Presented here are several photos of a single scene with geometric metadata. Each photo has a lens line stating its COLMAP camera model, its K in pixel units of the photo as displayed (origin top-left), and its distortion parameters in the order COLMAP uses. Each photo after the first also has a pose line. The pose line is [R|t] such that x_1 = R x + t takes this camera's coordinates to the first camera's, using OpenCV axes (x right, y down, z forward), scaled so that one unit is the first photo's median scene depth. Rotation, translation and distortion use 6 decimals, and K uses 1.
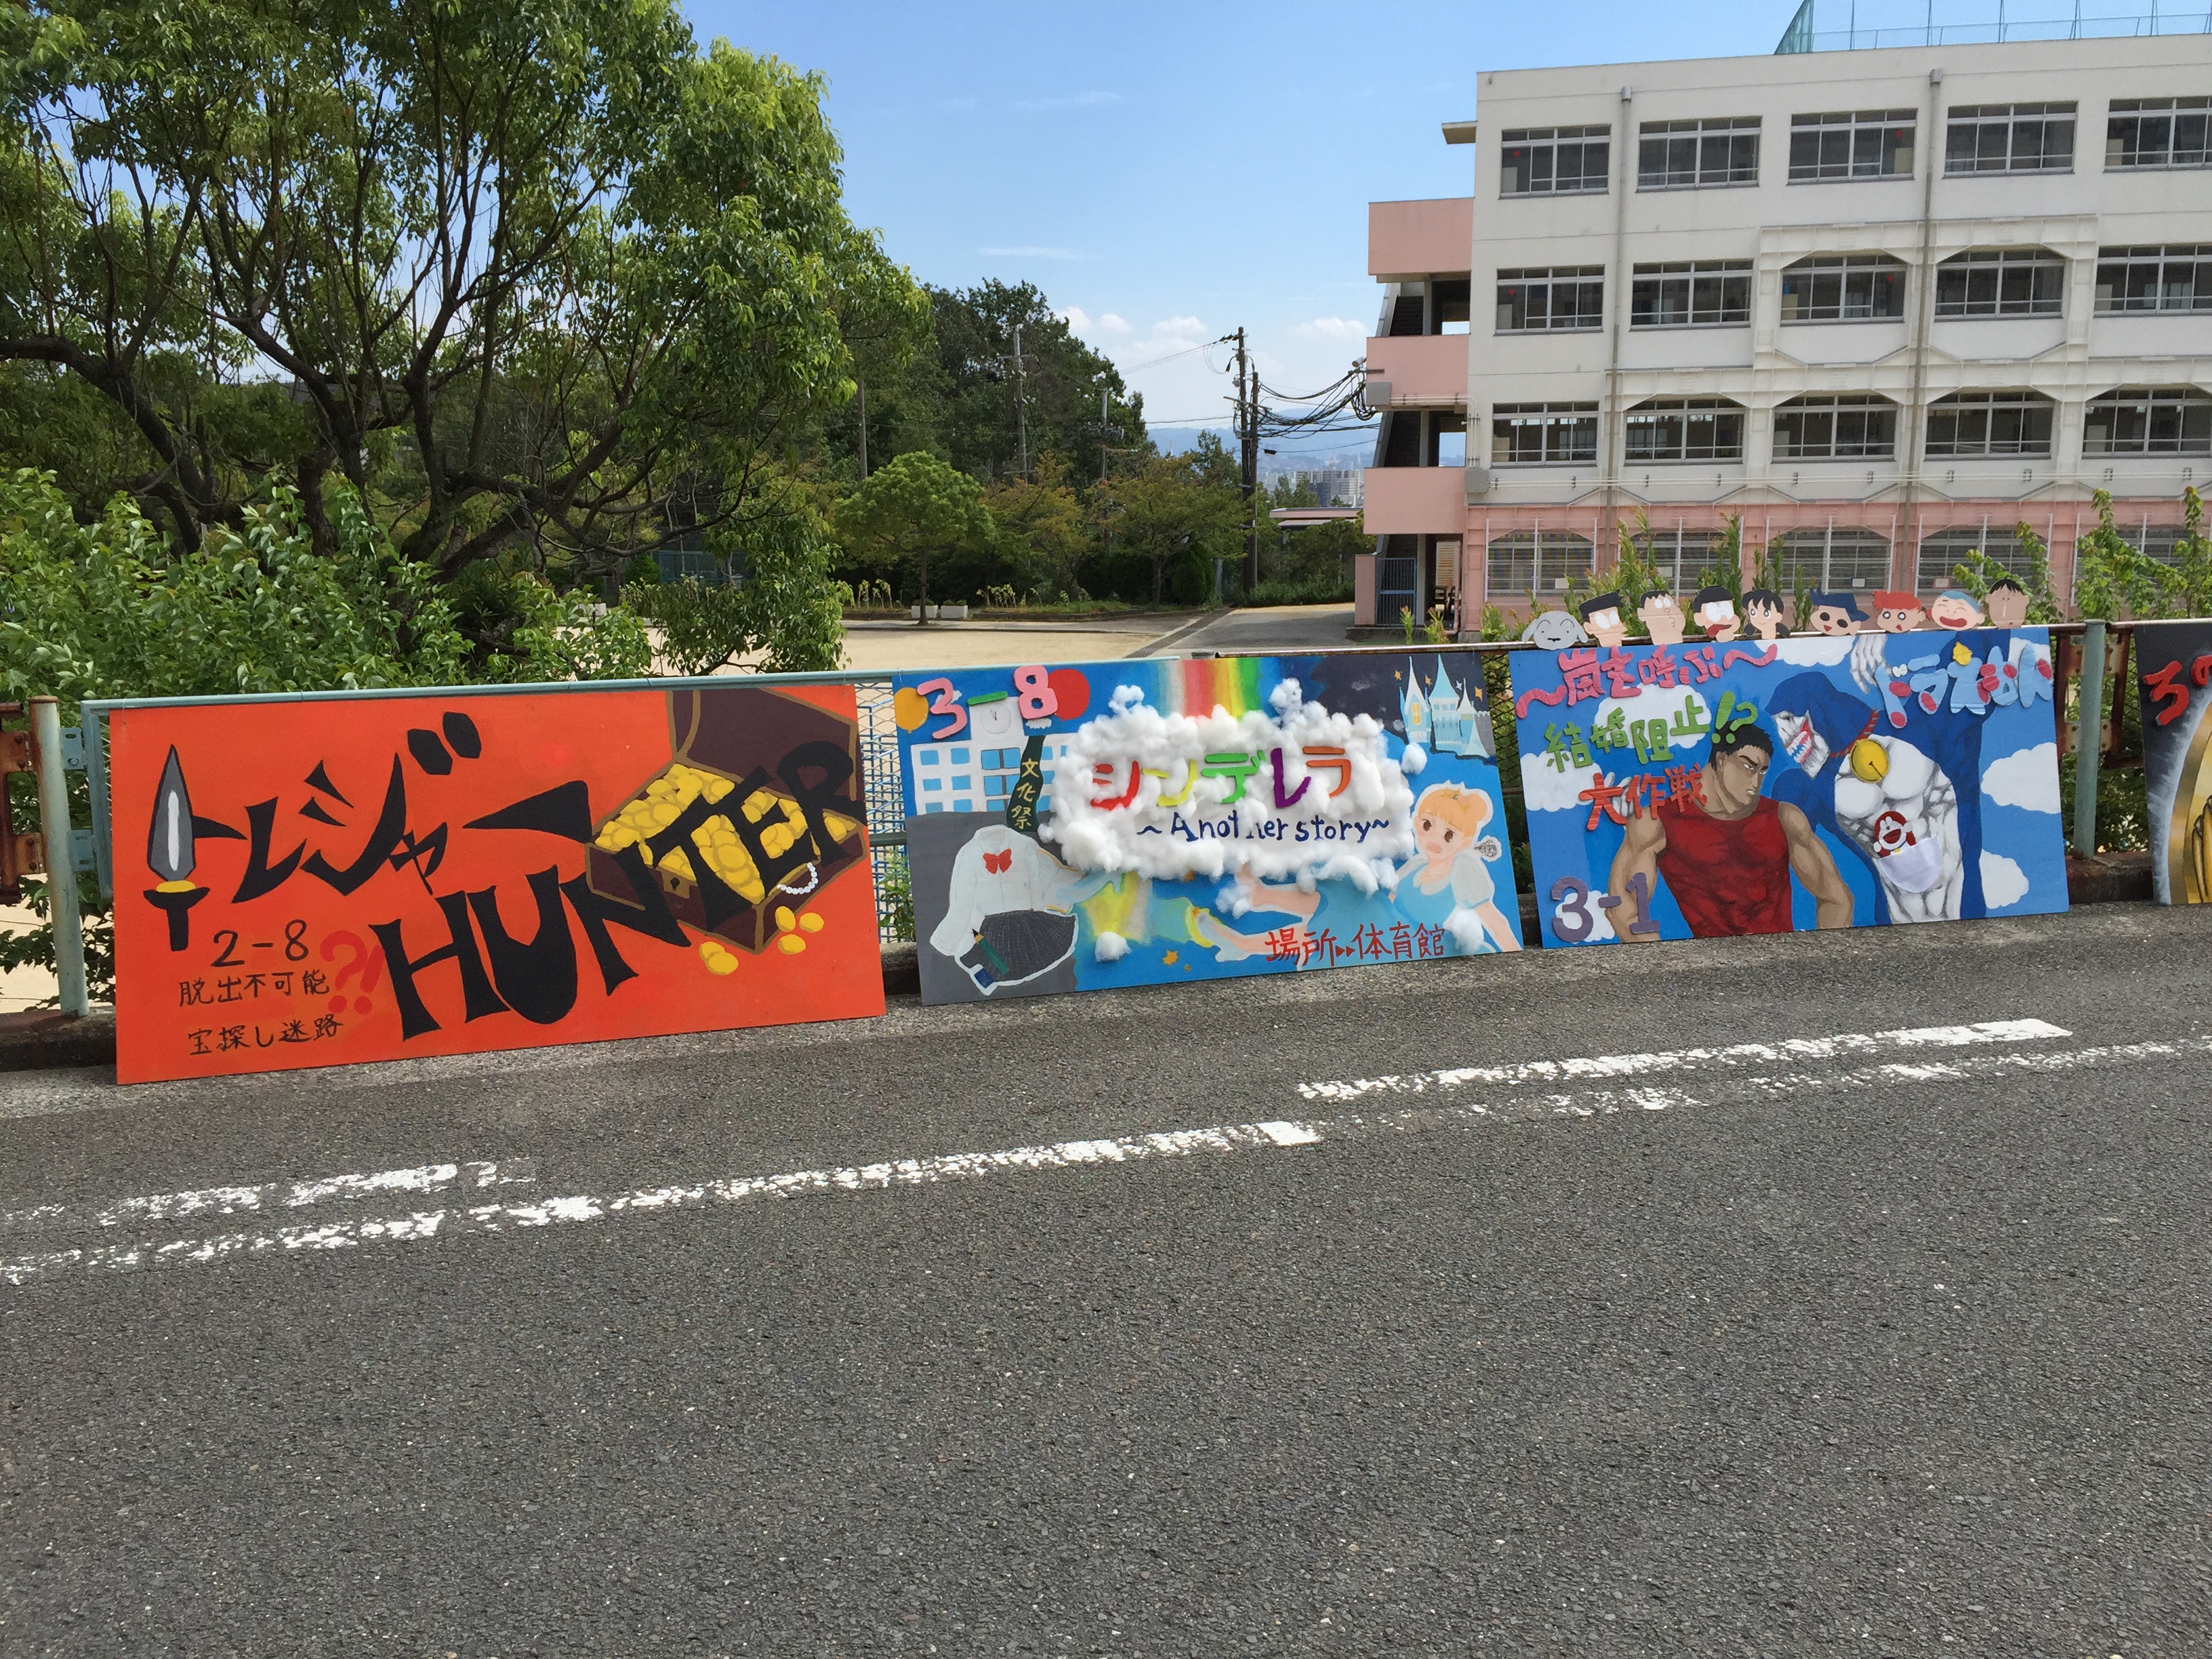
lens RADIAL K [[1791.6, 0, 1106.0], [0, 1791.6, 829.5], [0, 0, 1]] dist [0.082483, -0.112889]
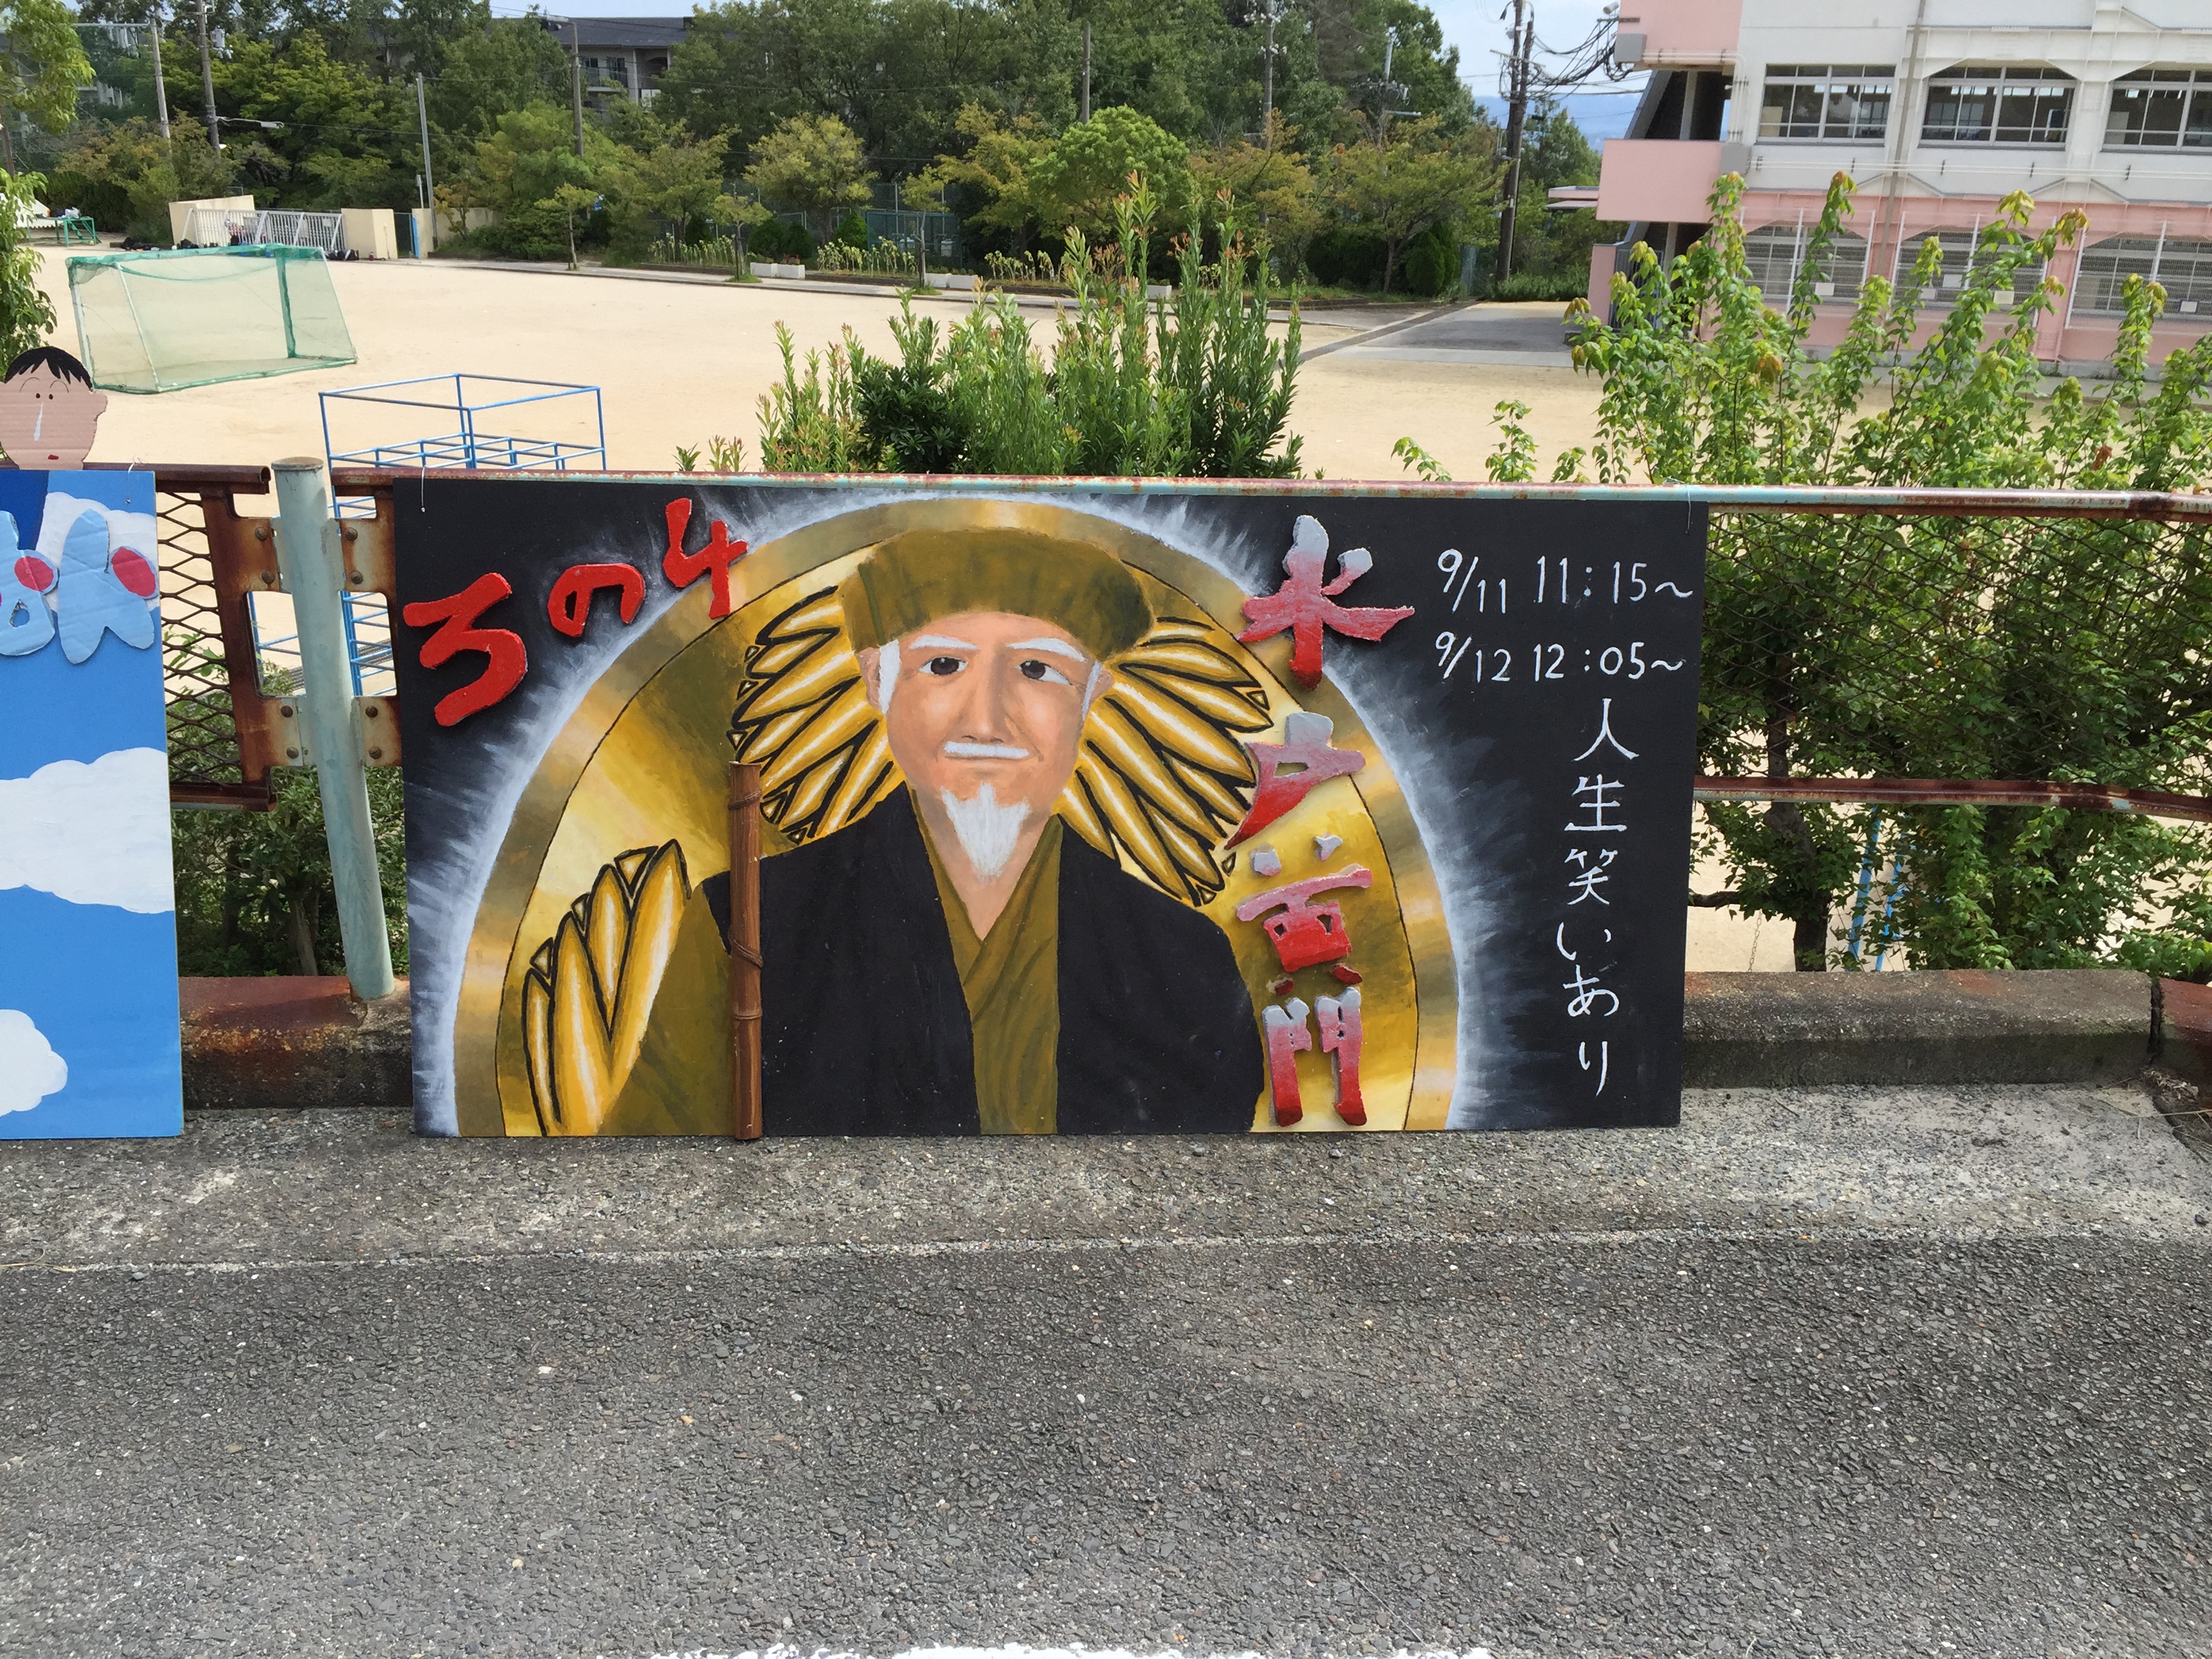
lens RADIAL K [[1791.6, 0, 1106.0], [0, 1791.6, 829.5], [0, 0, 1]] dist [0.082483, -0.112889]
pose [[0.982055, 0.096149, -0.162245, 0.083218], [-0.067404, 0.982401, 0.174199, -0.012112], [0.176139, -0.160137, 0.971252, 0.064211]]
